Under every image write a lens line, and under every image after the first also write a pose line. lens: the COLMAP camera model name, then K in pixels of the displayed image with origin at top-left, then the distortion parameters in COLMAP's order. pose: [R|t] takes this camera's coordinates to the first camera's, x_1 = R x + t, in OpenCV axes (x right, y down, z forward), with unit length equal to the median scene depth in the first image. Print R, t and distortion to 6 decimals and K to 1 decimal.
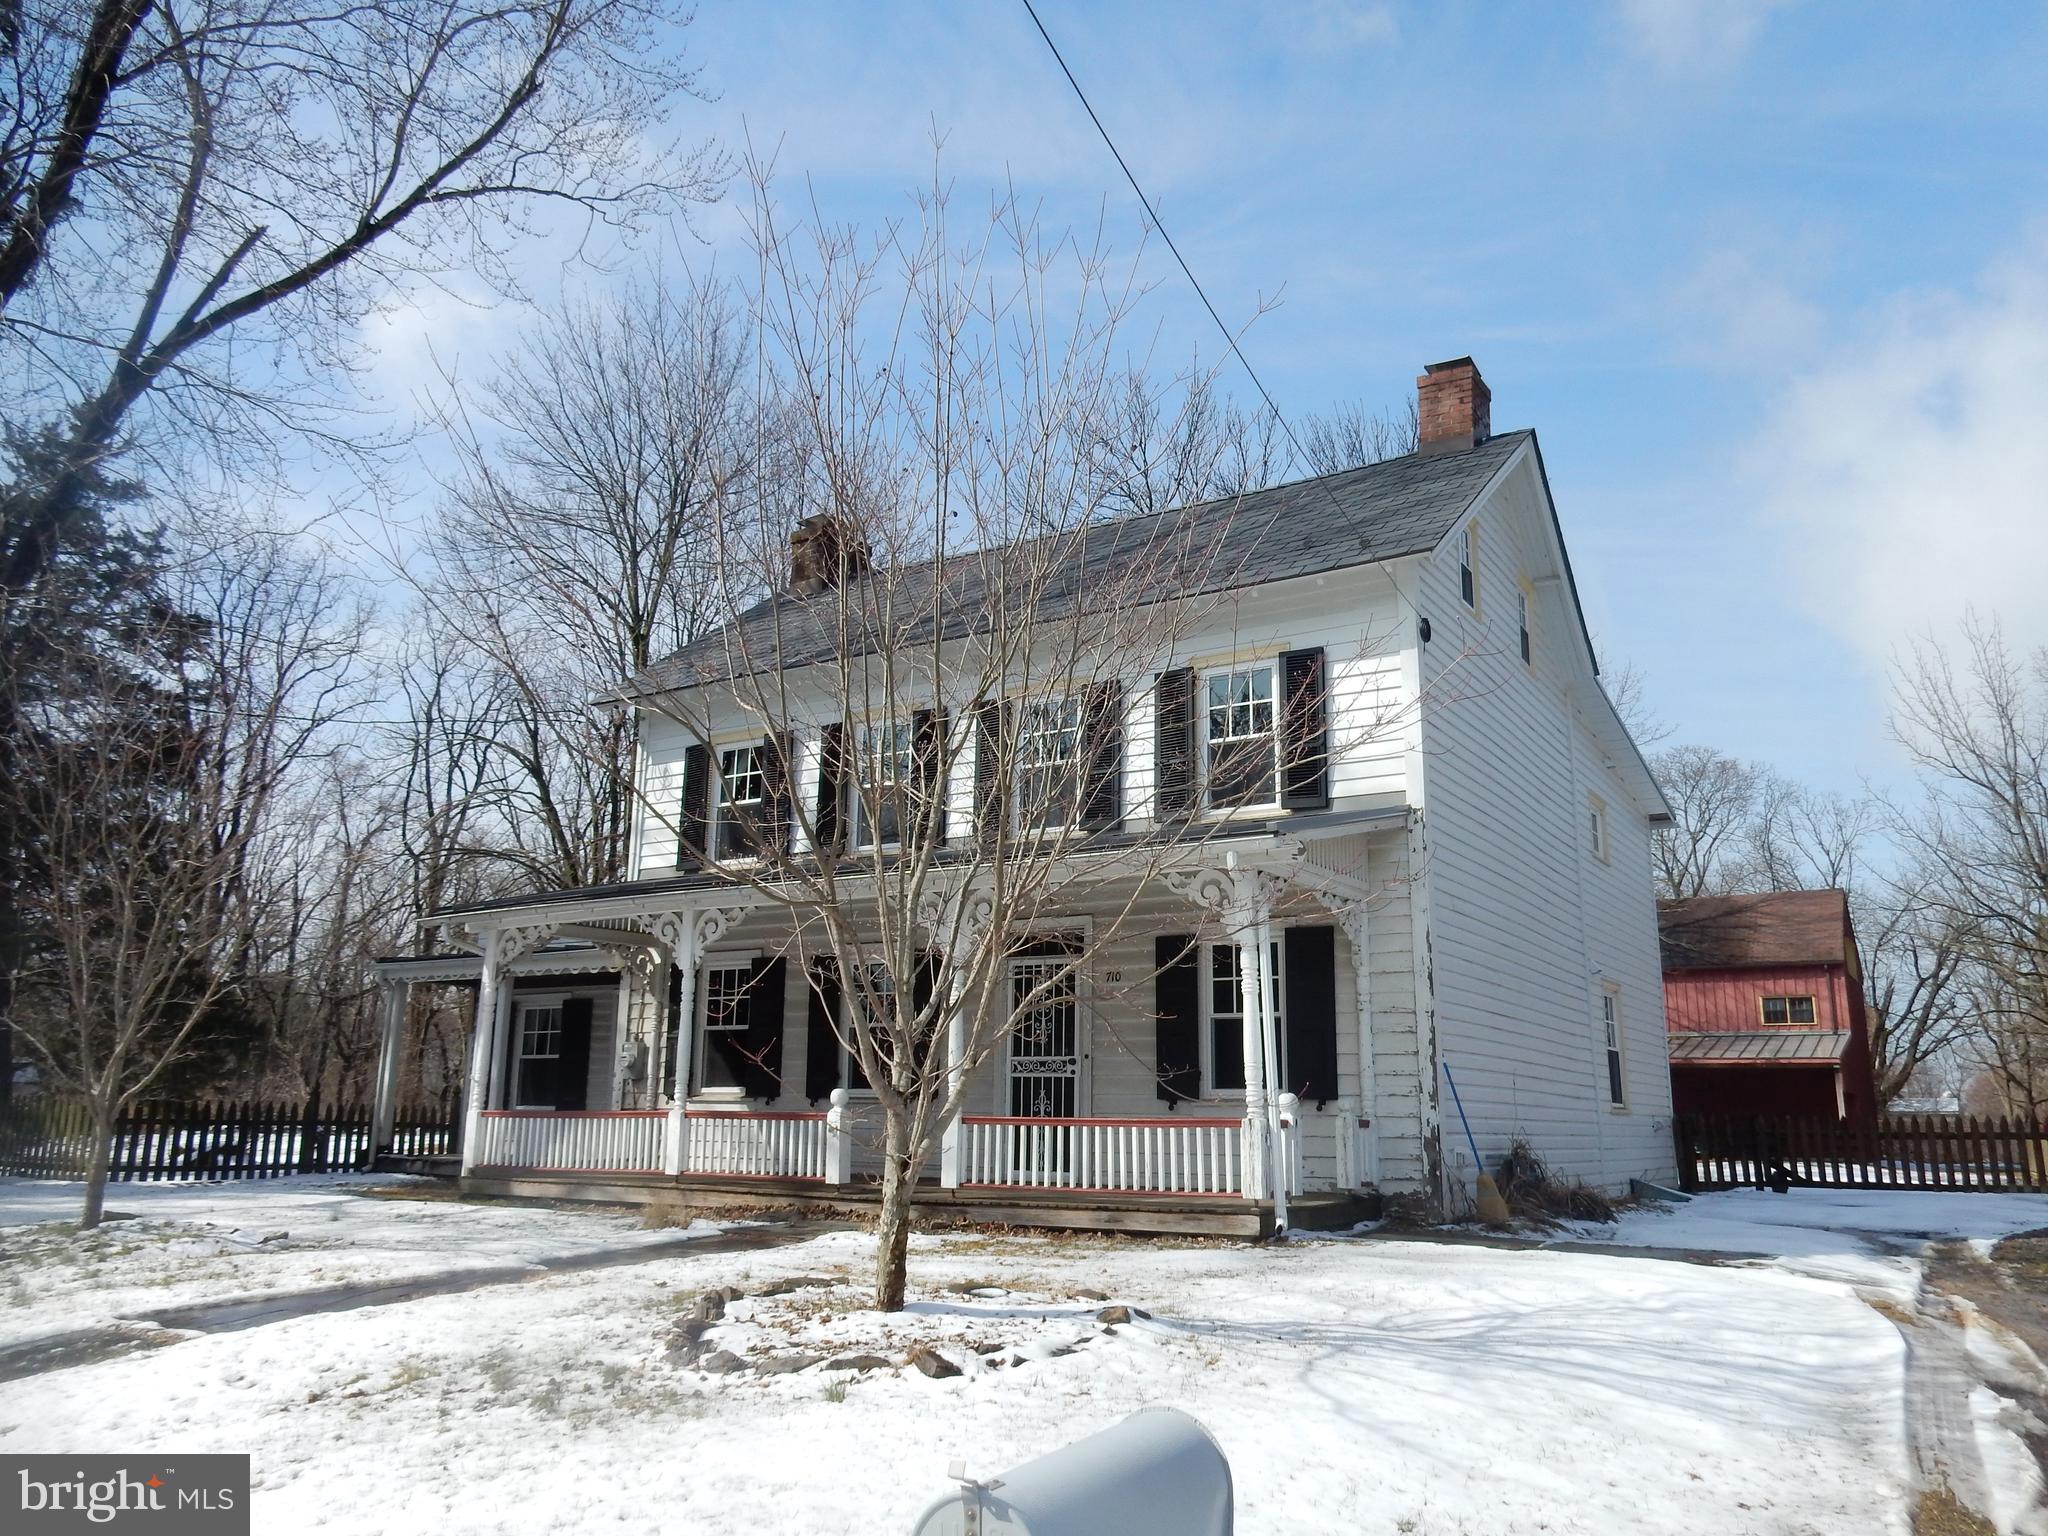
lens RADIAL K [[1506.4, 0, 1024.0], [0, 1506.4, 768.0], [0, 0, 1]] dist [-0.001124, -0.008709]
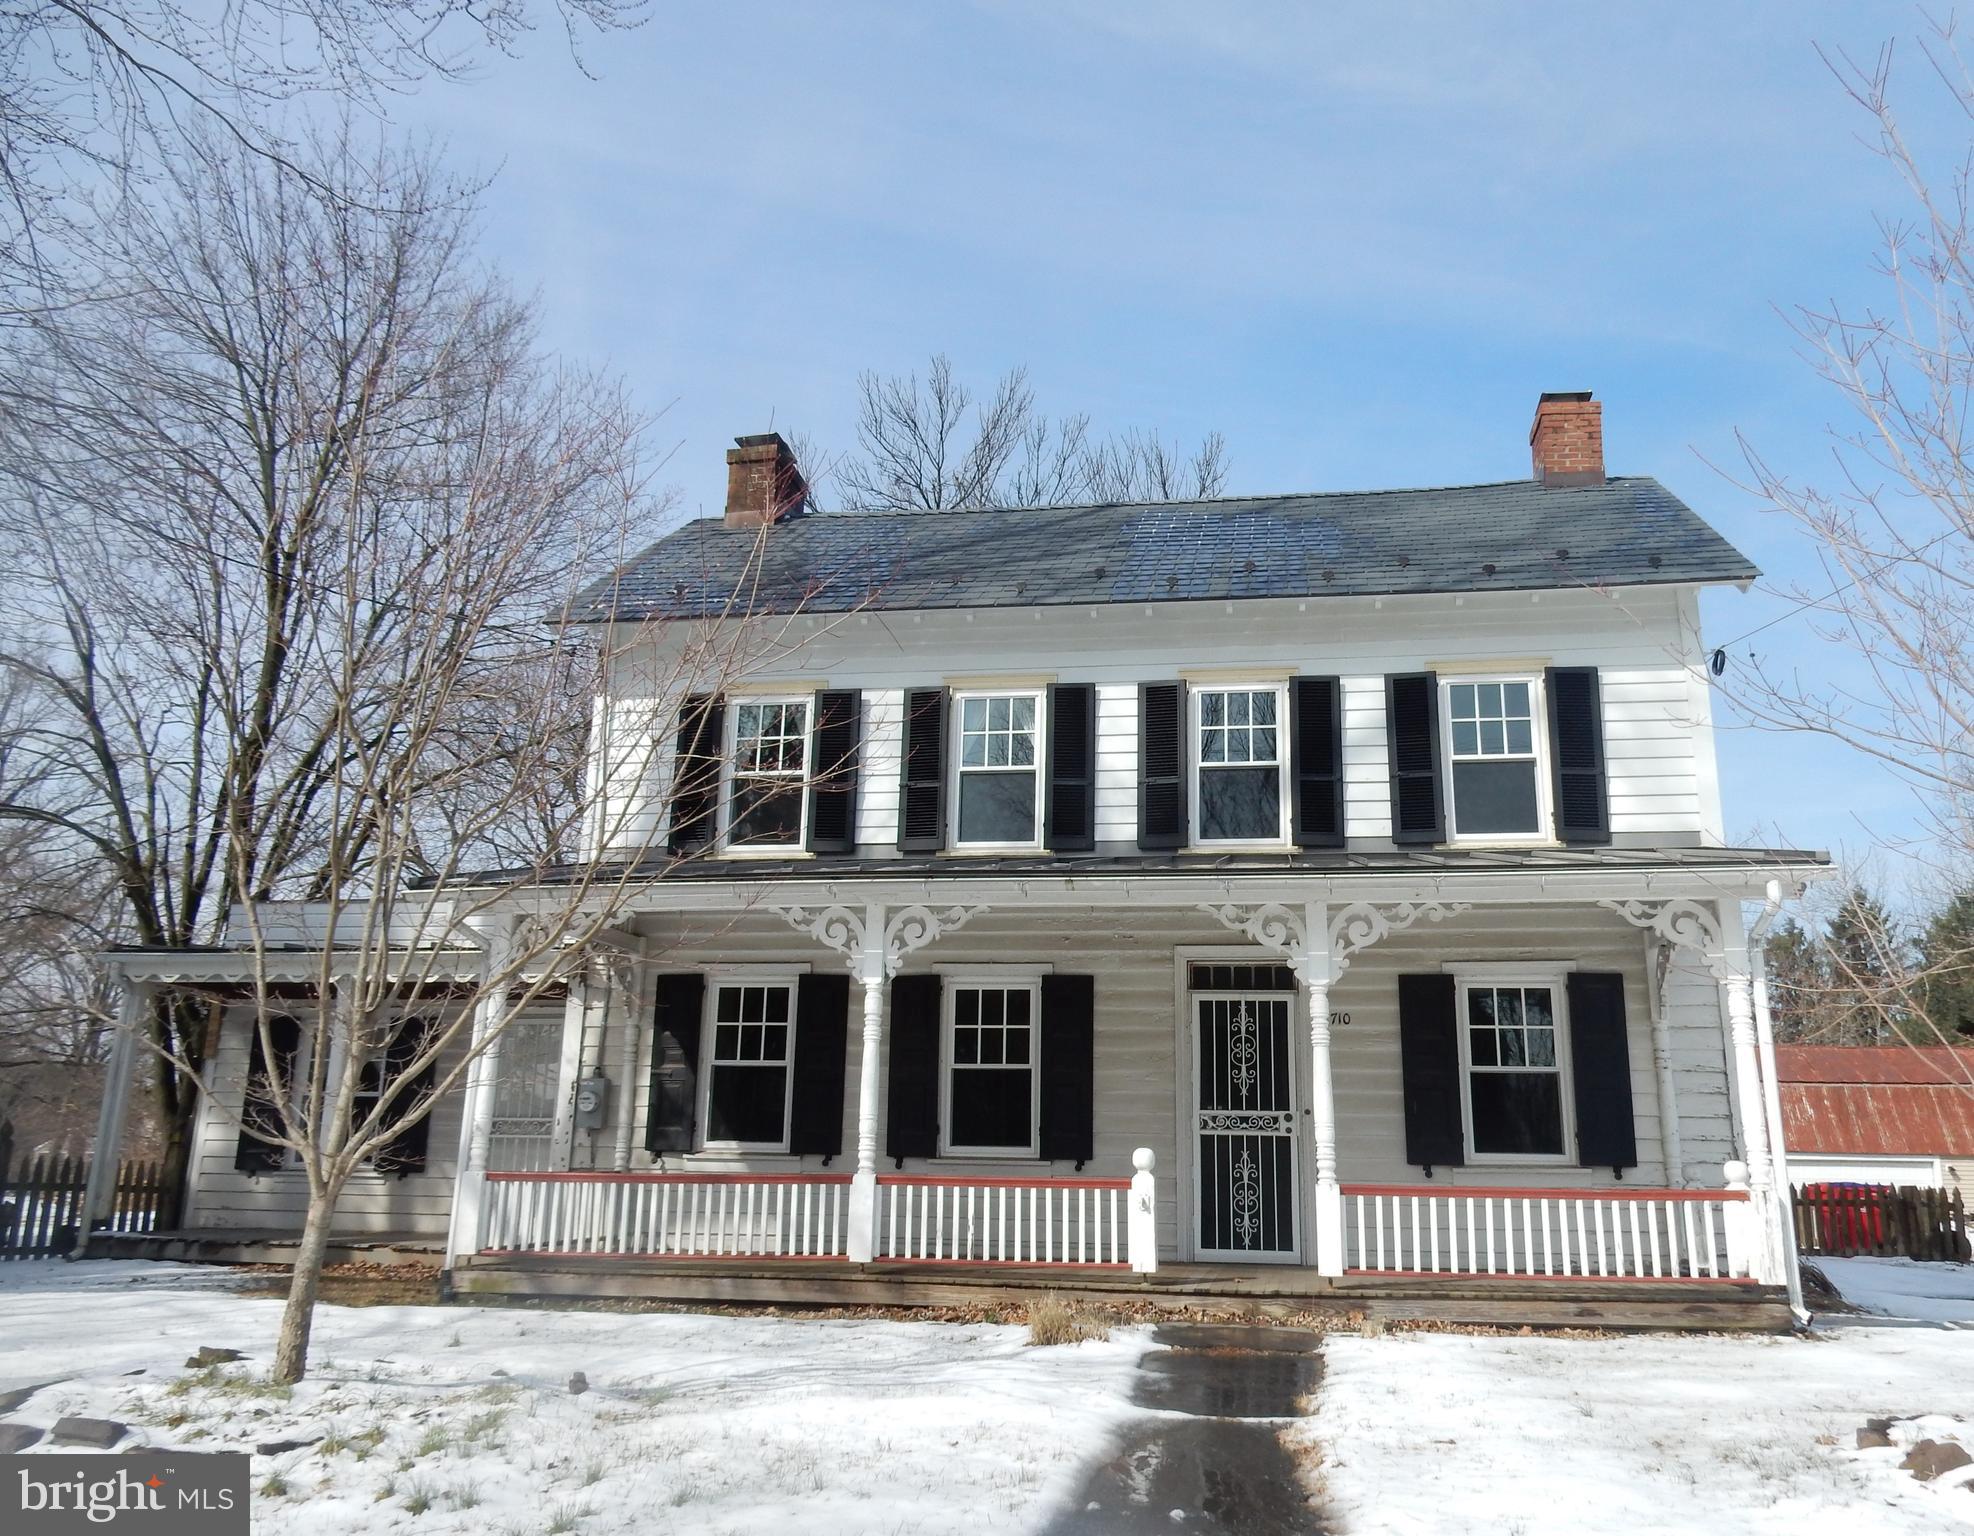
lens RADIAL K [[1509.2, 0, 986.6], [0, 1509.2, 815.8], [0, 0, 1]] dist [0.040337, -0.087288]
pose [[0.914090, 0.095443, 0.394120, -0.396205], [-0.095029, 0.995261, -0.020616, 0.050910], [-0.394220, -0.018608, 0.918828, 0.246033]]
